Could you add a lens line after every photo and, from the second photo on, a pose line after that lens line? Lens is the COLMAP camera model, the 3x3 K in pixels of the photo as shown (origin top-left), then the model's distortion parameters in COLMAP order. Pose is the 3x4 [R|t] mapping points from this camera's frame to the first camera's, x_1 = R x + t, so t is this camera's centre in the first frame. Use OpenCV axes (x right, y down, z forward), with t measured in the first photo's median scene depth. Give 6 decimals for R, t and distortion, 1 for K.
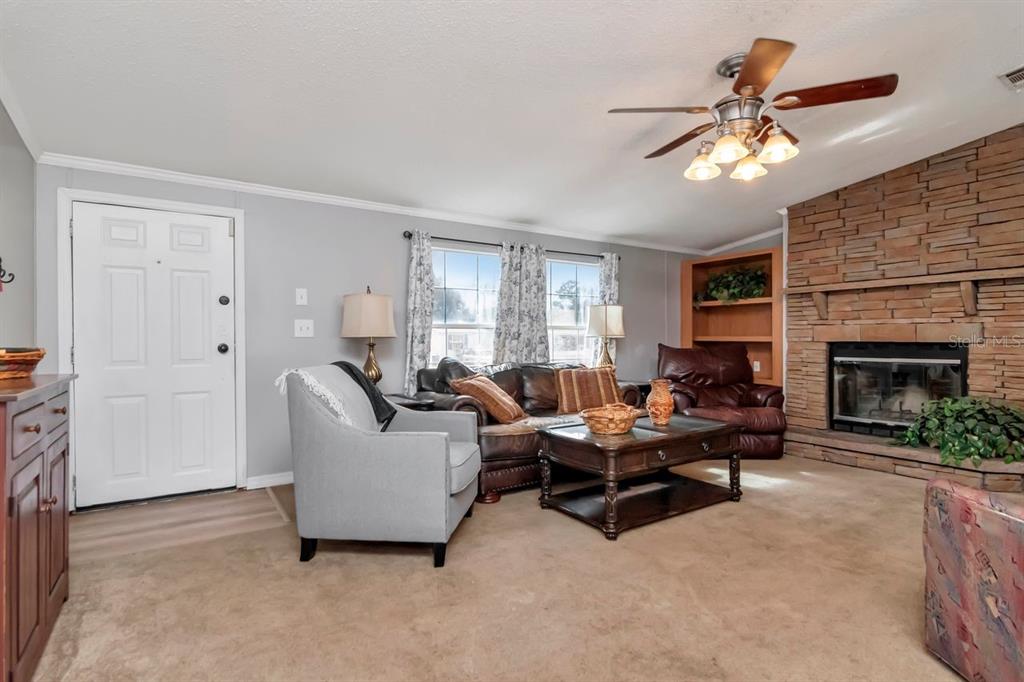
lens RADIAL K [[537.5, 0, 512.0], [0, 537.5, 341.0], [0, 0, 1]] dist [-0.001847, -0.000334]
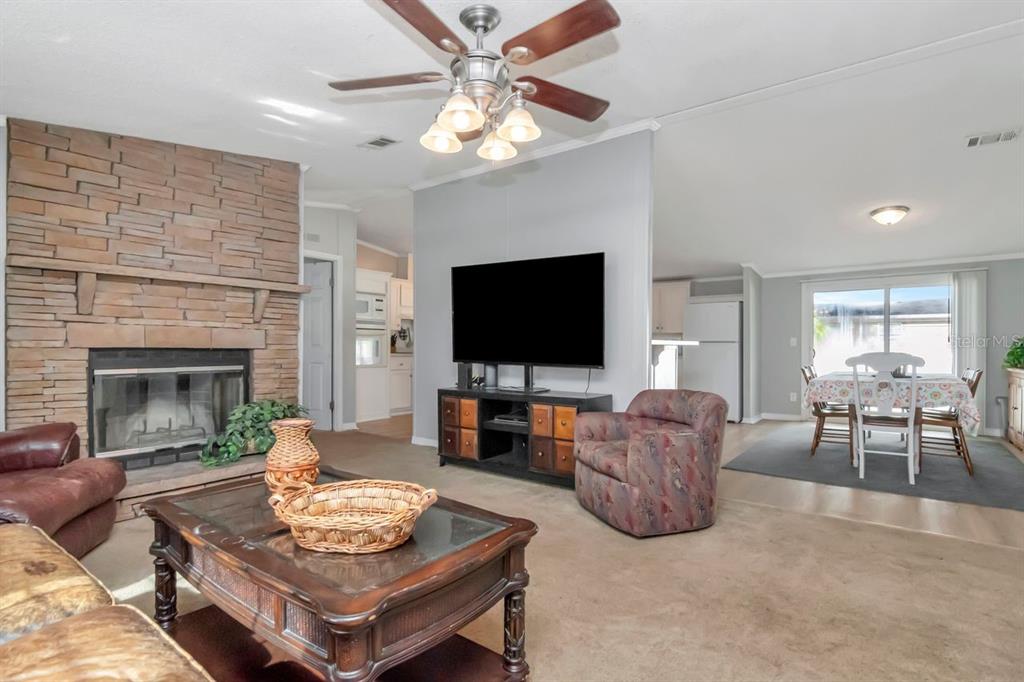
lens RADIAL K [[503.8, 0, 513.1], [0, 503.8, 345.2], [0, 0, 1]] dist [-0.004402, -0.000730]
pose [[-0.350115, 0.004962, 0.936694, -0.217156], [0.000452, 0.999987, -0.005129, 0.002001], [-0.936707, -0.001373, -0.350112, 0.802287]]
